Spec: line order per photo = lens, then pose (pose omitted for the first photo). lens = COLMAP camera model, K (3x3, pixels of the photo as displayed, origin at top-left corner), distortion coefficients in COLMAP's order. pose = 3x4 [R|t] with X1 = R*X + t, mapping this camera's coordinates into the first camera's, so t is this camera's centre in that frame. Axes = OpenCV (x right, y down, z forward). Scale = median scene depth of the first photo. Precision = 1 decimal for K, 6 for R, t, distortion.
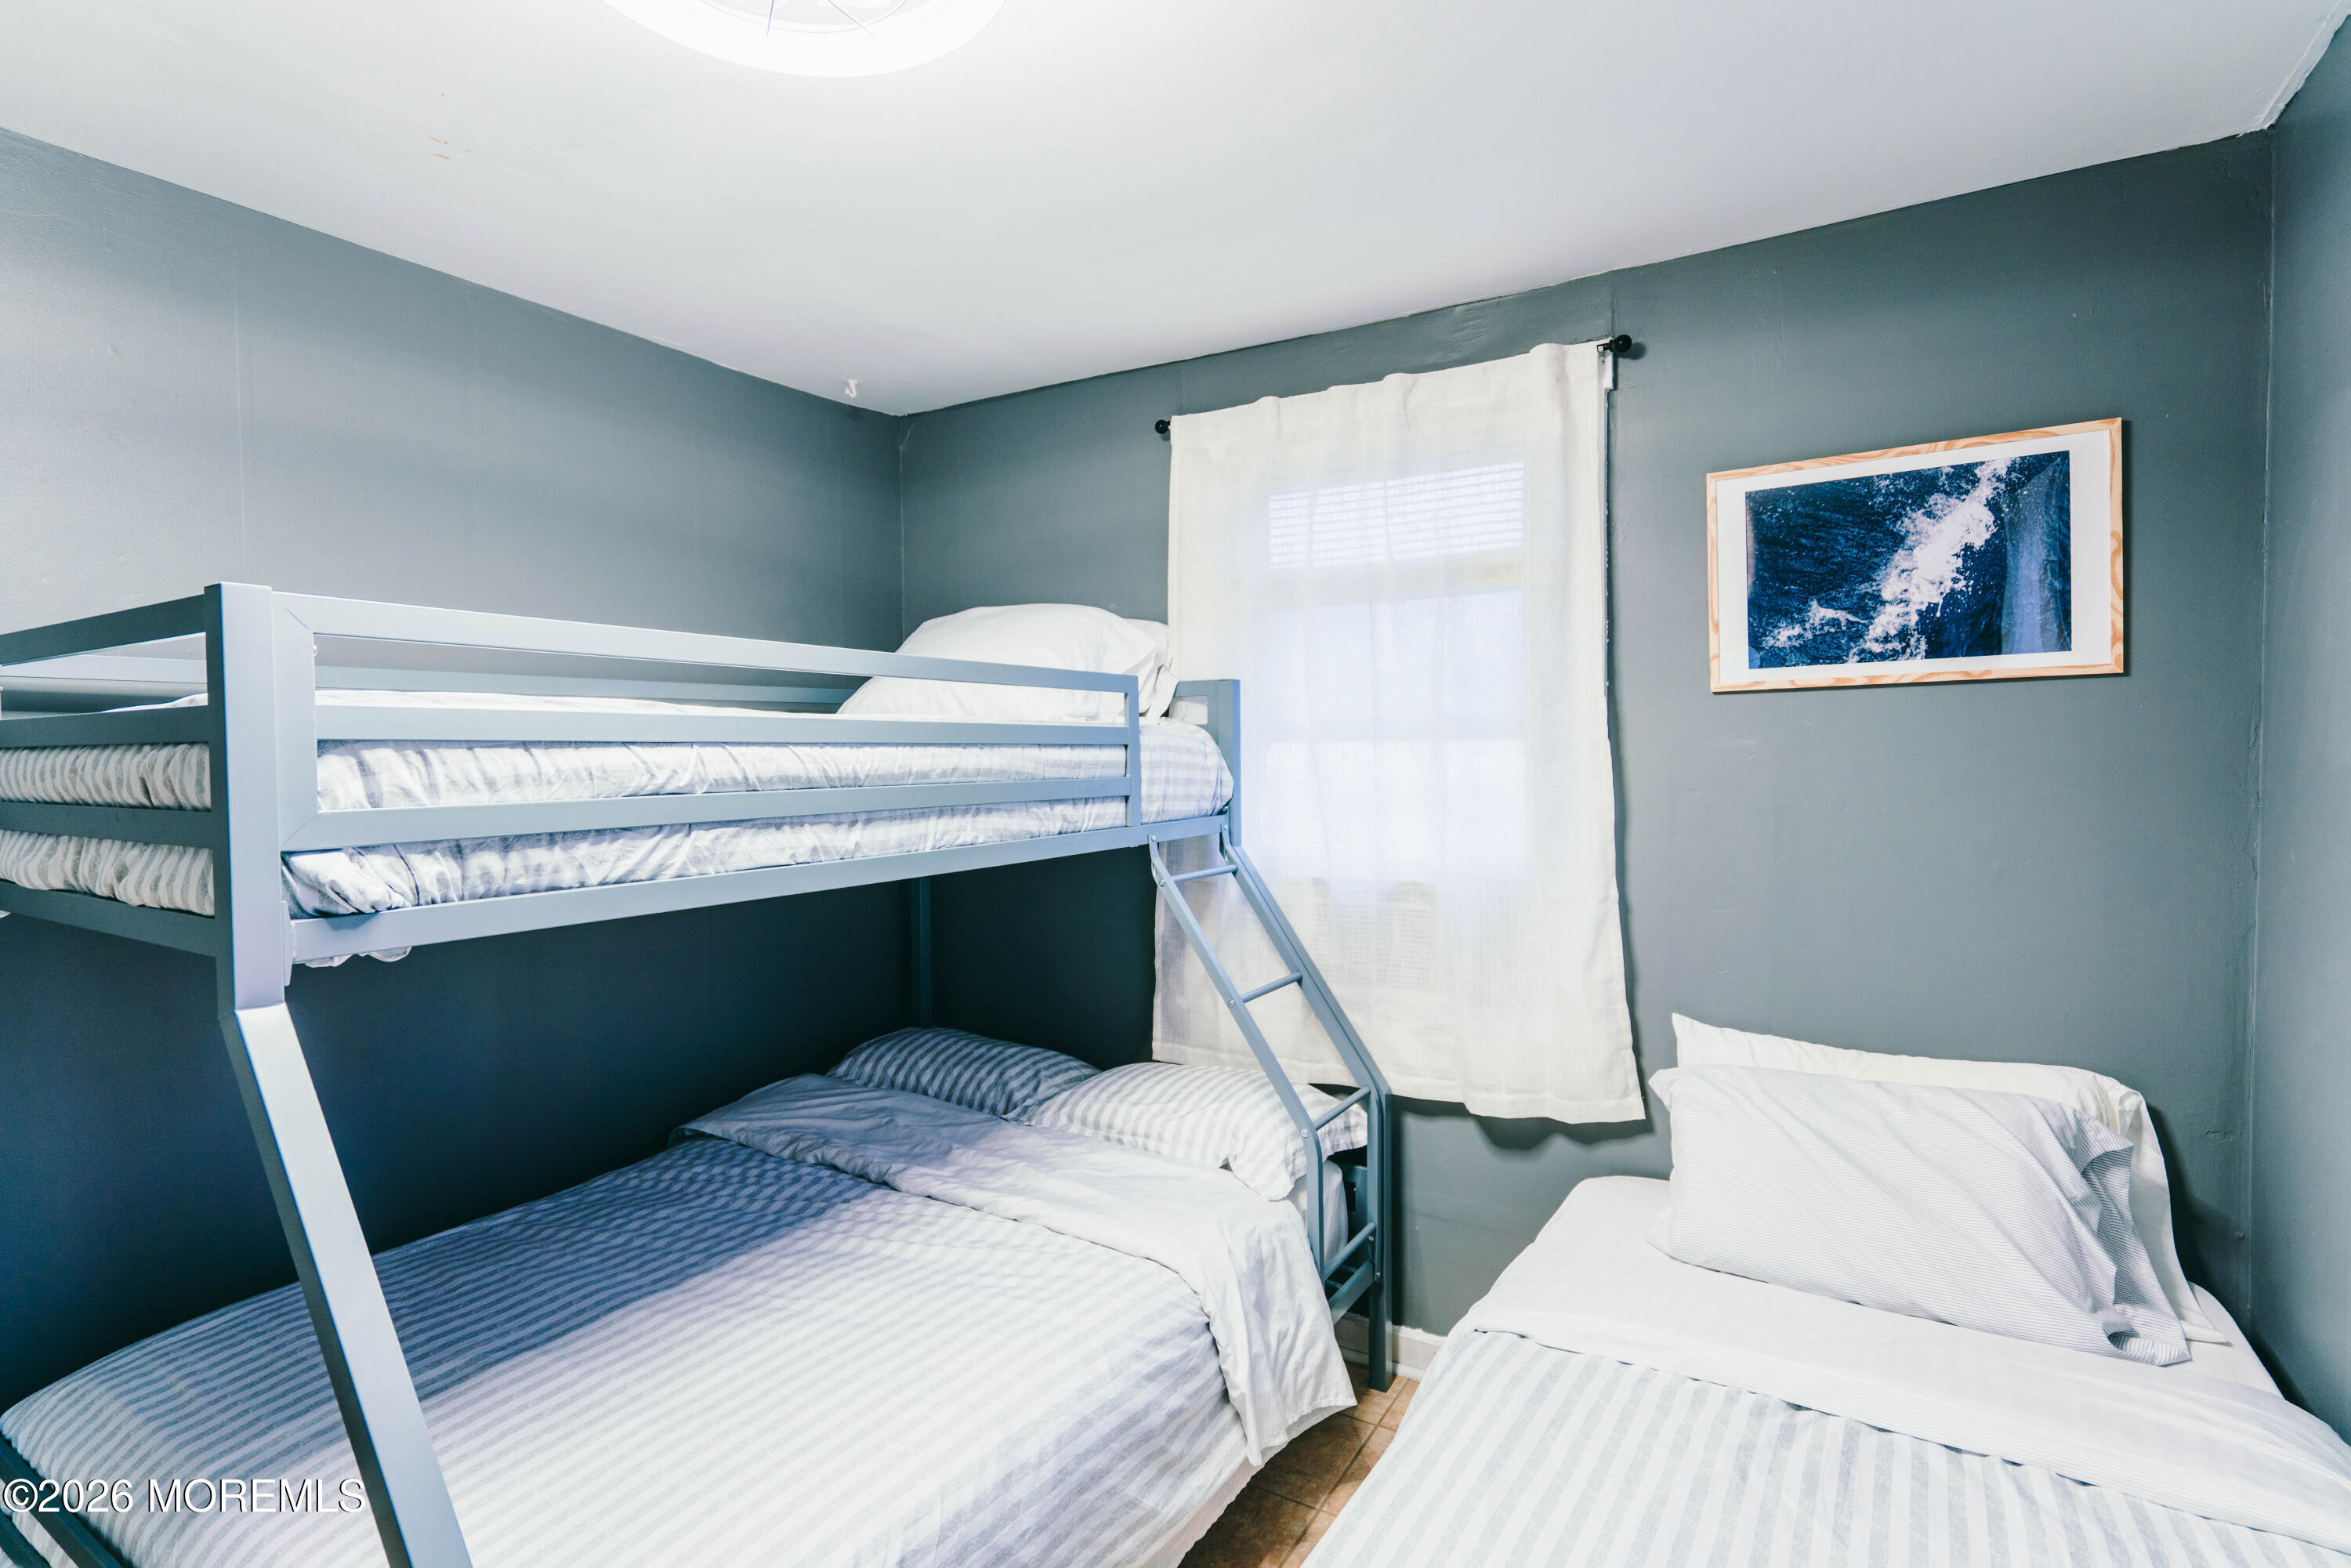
lens RADIAL K [[1137.0, 0, 1164.8], [0, 1137.0, 777.4], [0, 0, 1]] dist [-0.009241, 0.008086]
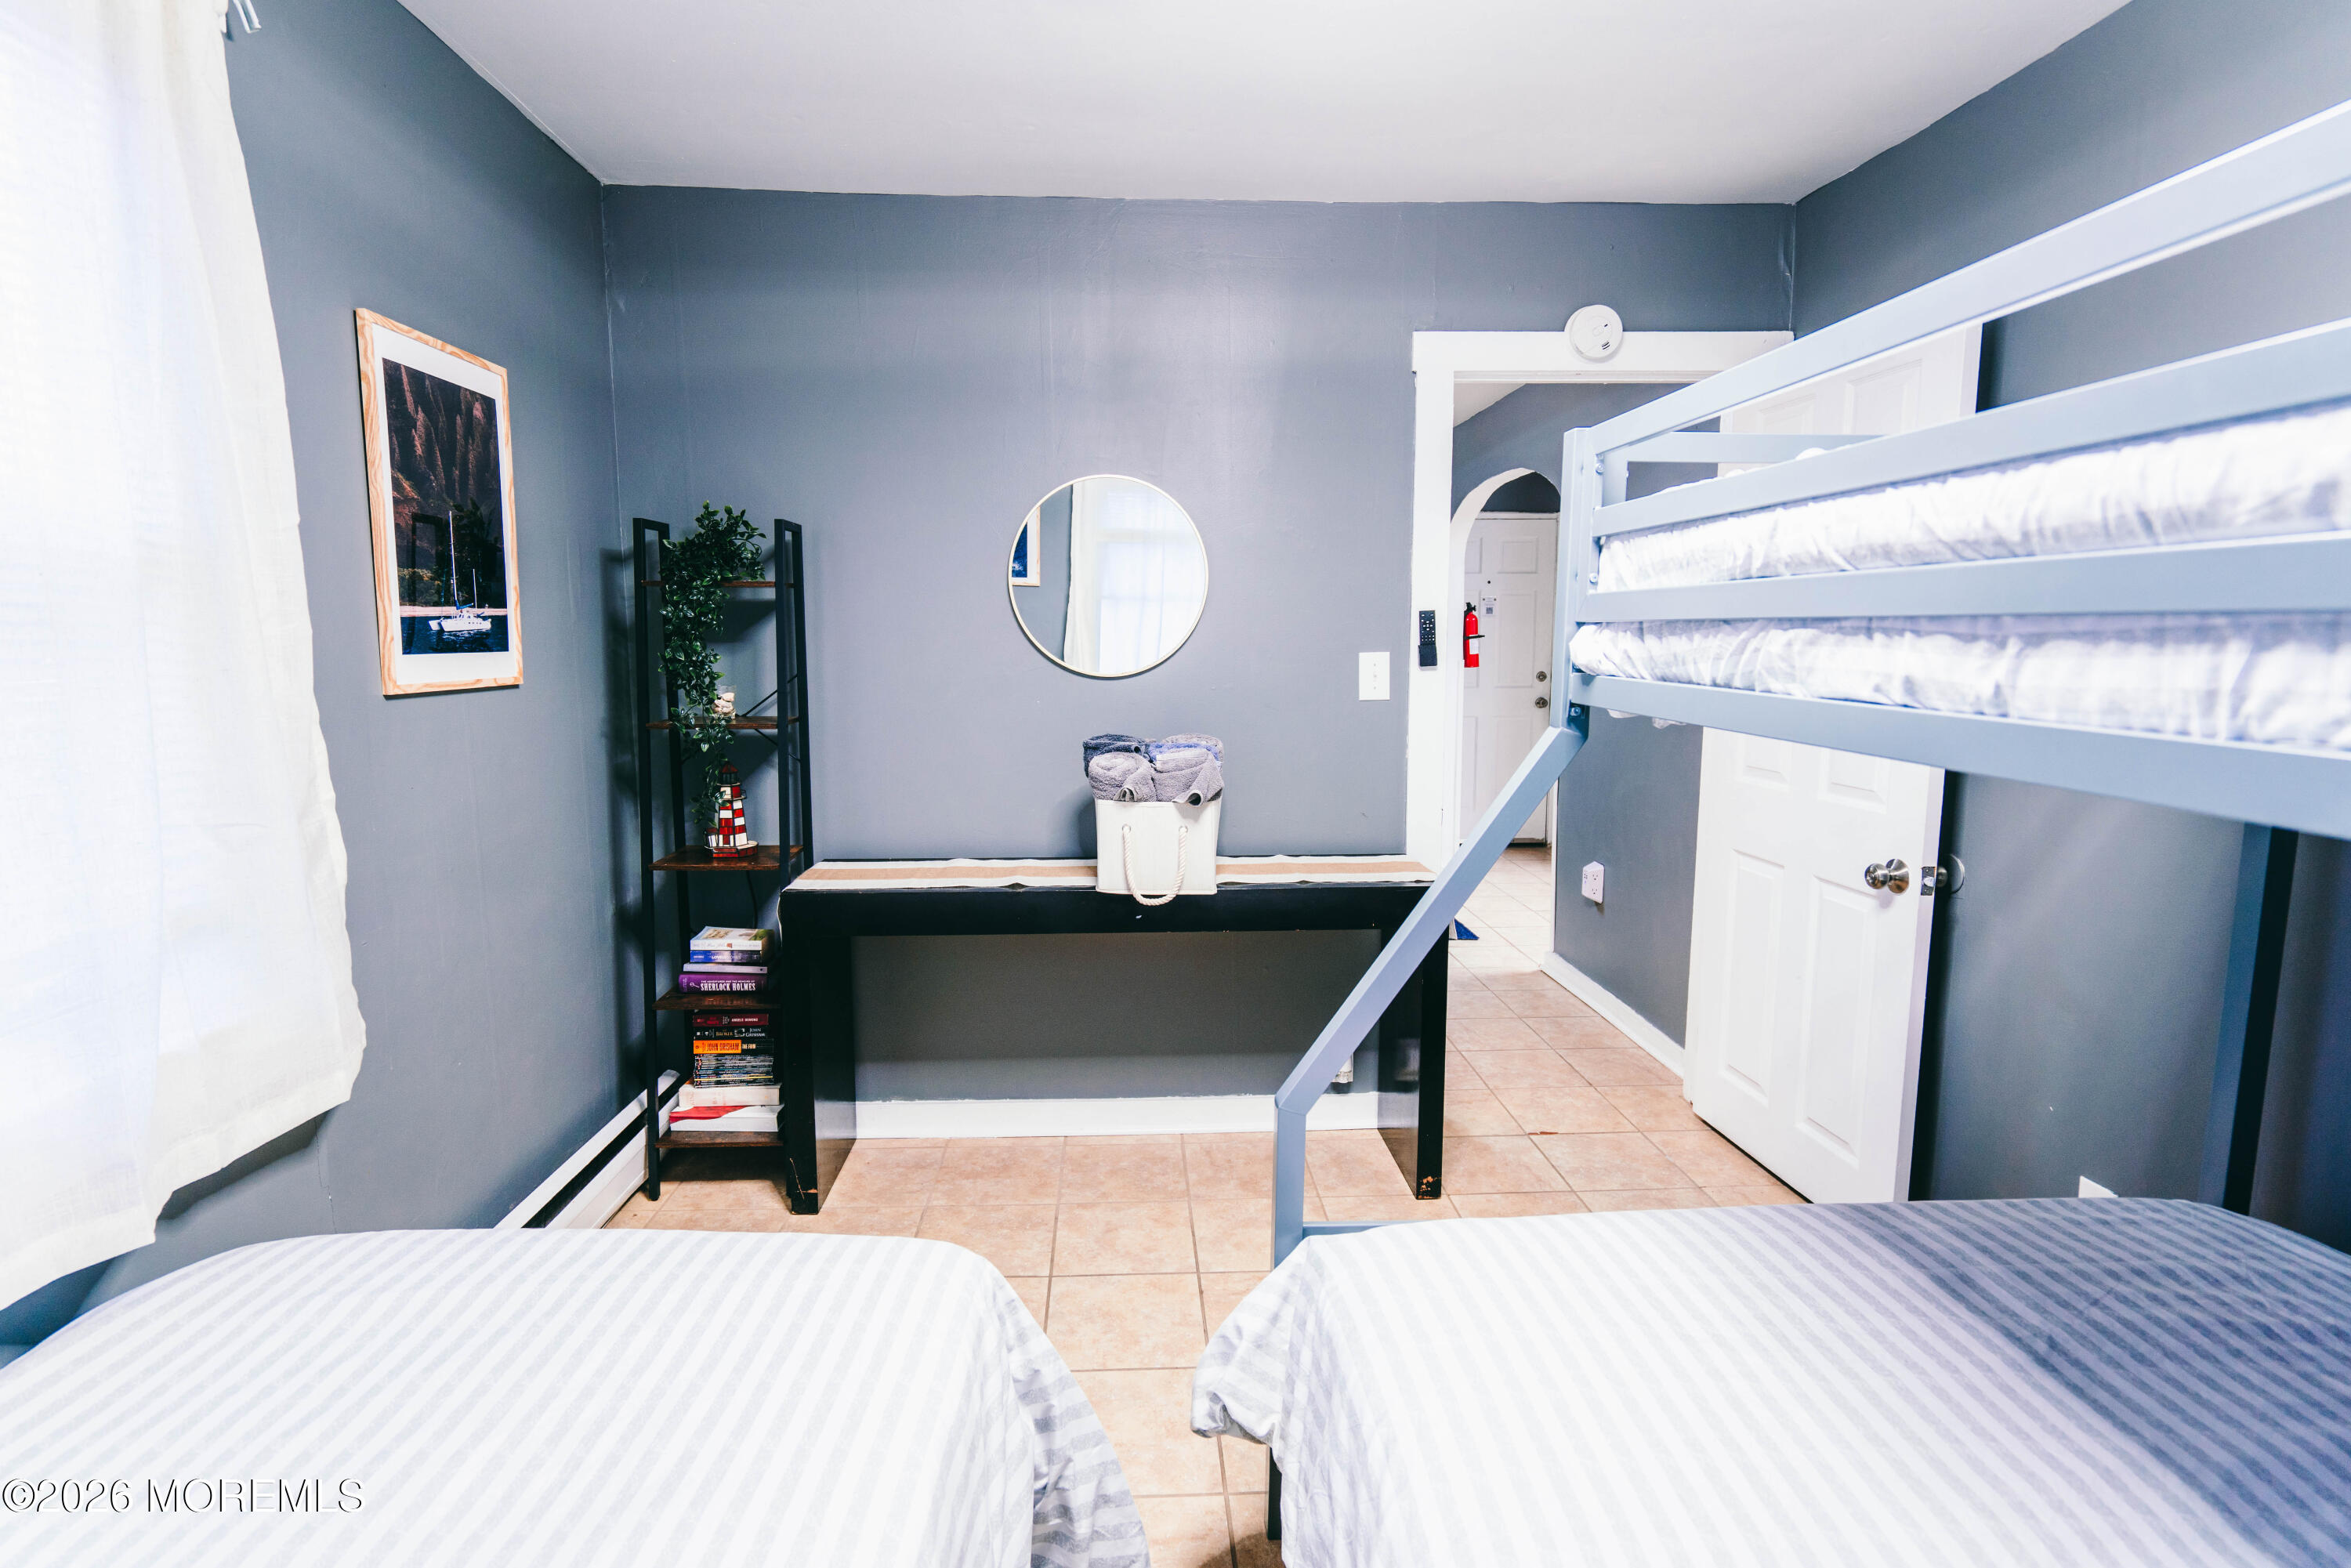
lens RADIAL K [[1137.0, 0, 1164.8], [0, 1137.0, 777.4], [0, 0, 1]] dist [-0.009241, 0.008086]
pose [[-0.831376, 0.082289, -0.549583, 0.216438], [-0.005638, 0.987676, 0.156414, 0.021266], [0.555681, 0.133137, -0.820666, 0.992651]]
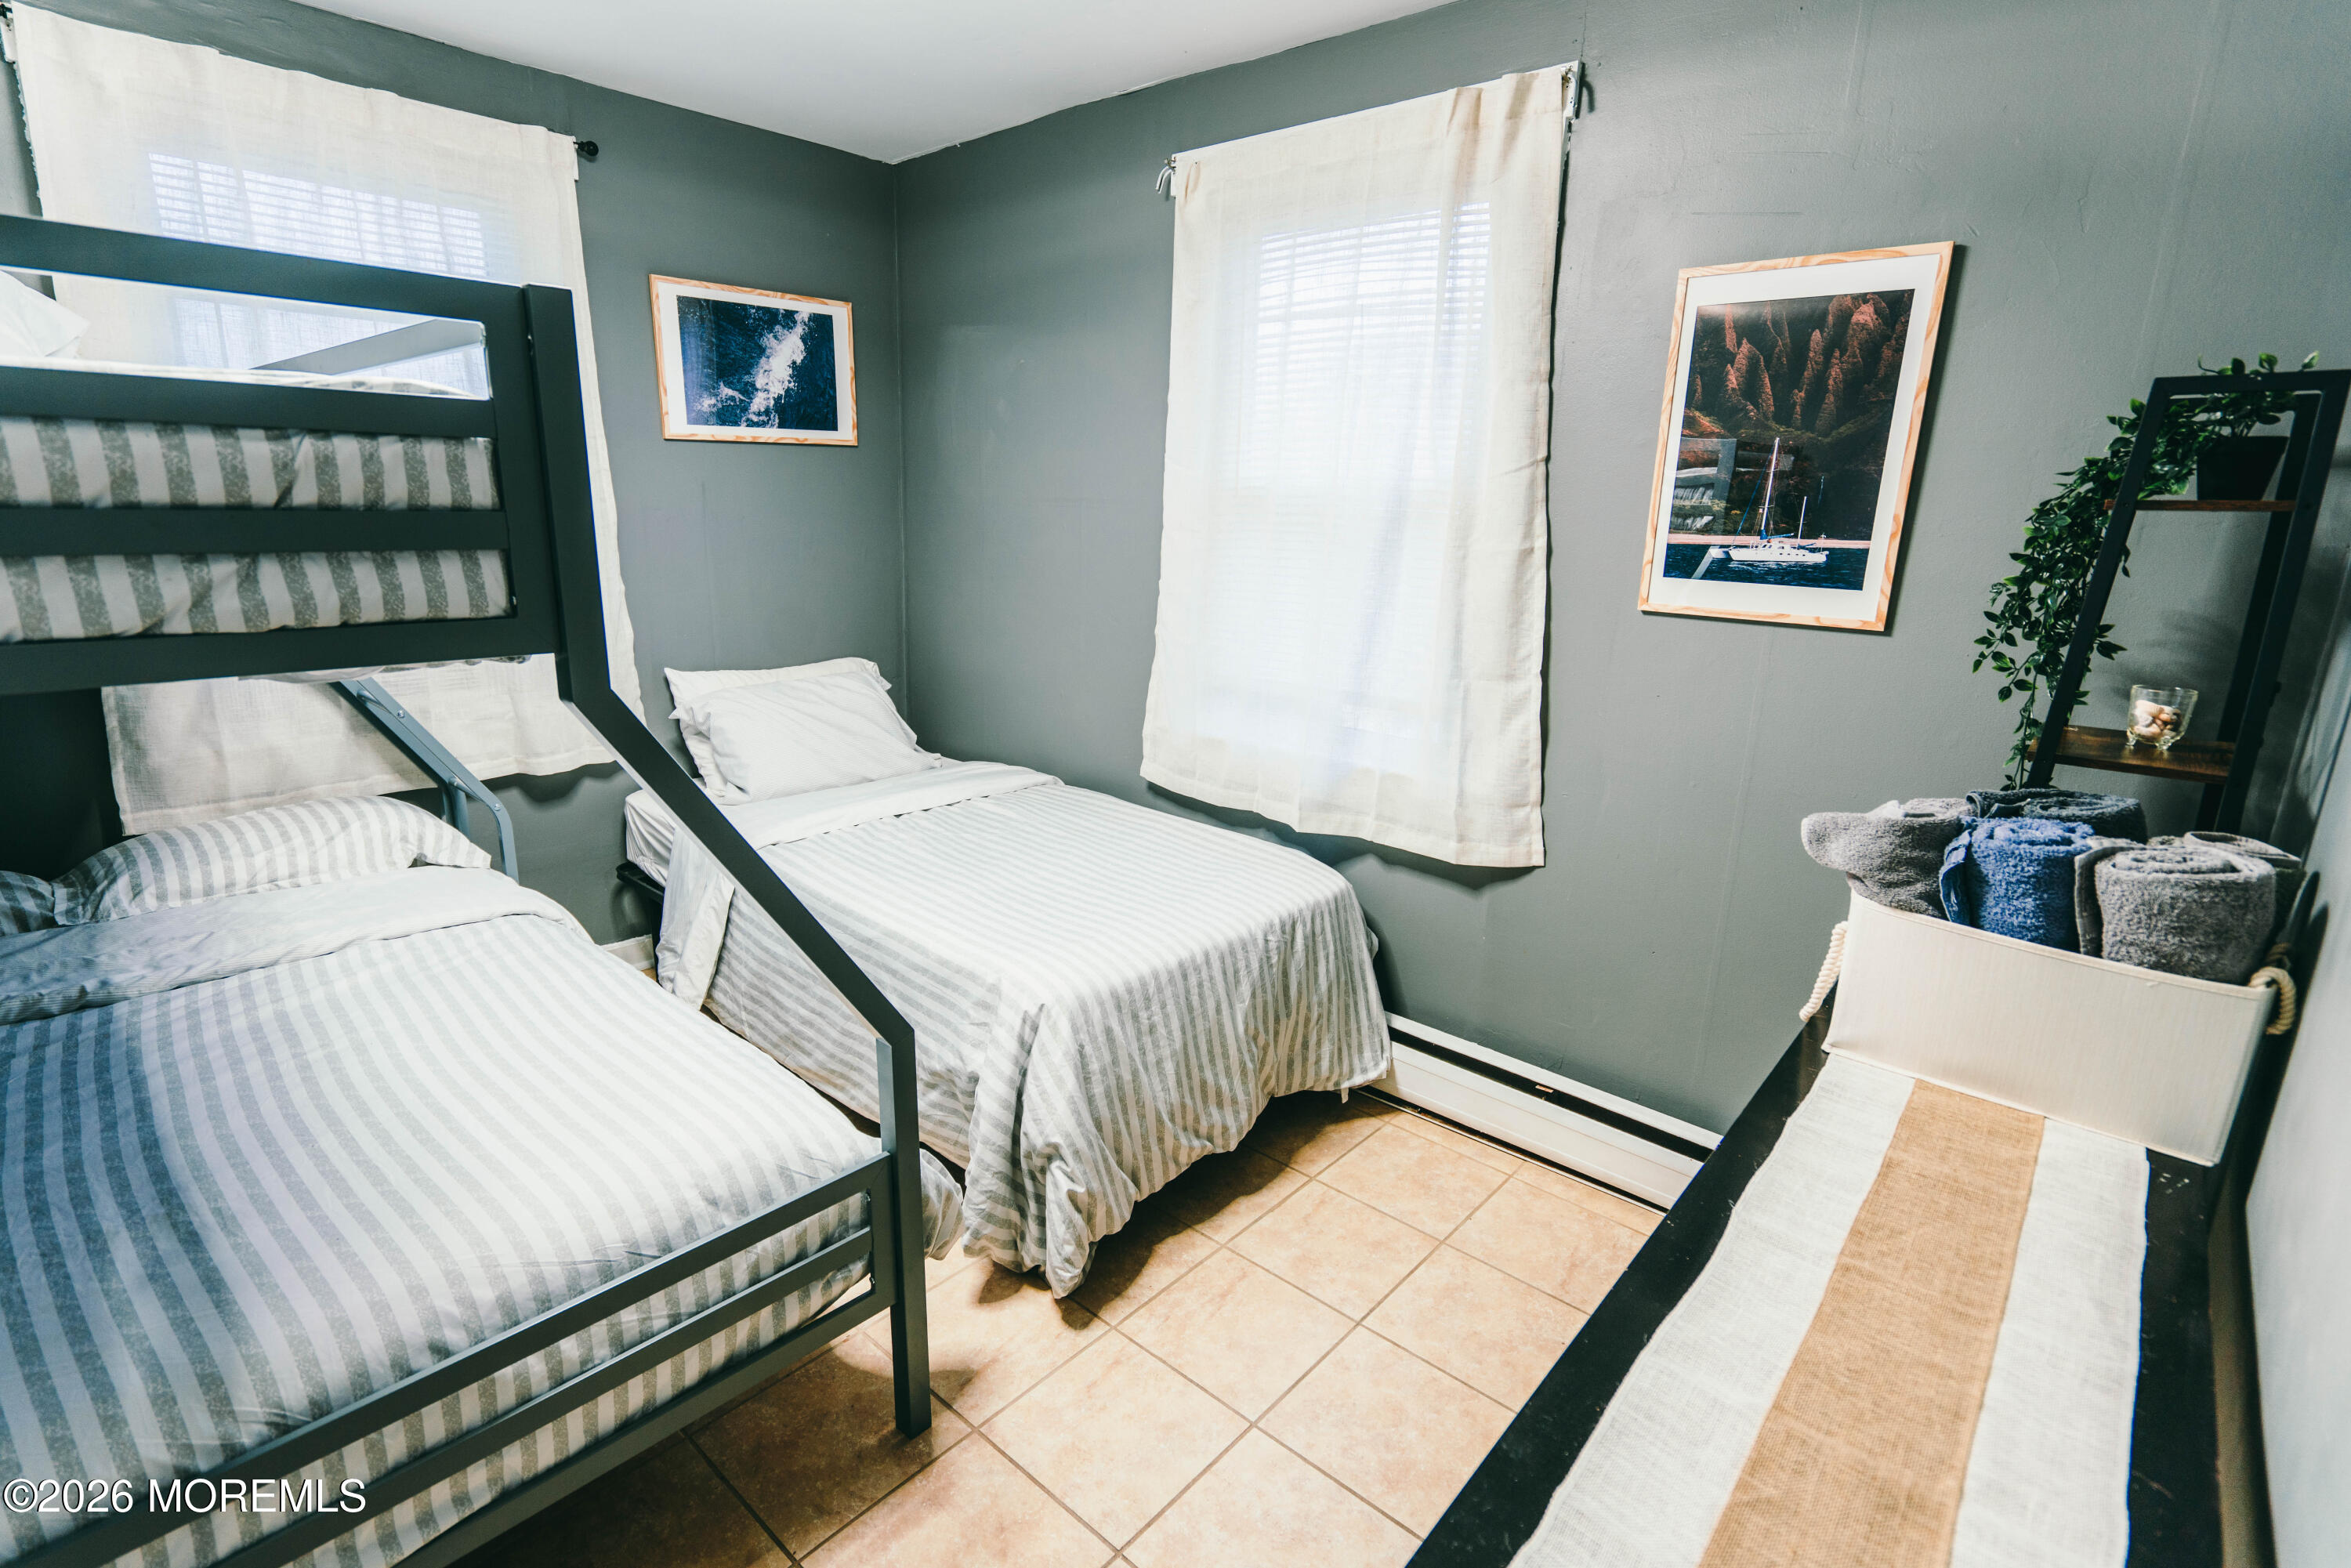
lens RADIAL K [[1137.0, 0, 1164.8], [0, 1137.0, 777.4], [0, 0, 1]] dist [-0.009241, 0.008086]
pose [[0.181854, -0.222641, 0.957789, -0.930132], [-0.003397, 0.973883, 0.227027, 0.014315], [-0.983320, -0.044539, 0.176348, 0.122579]]
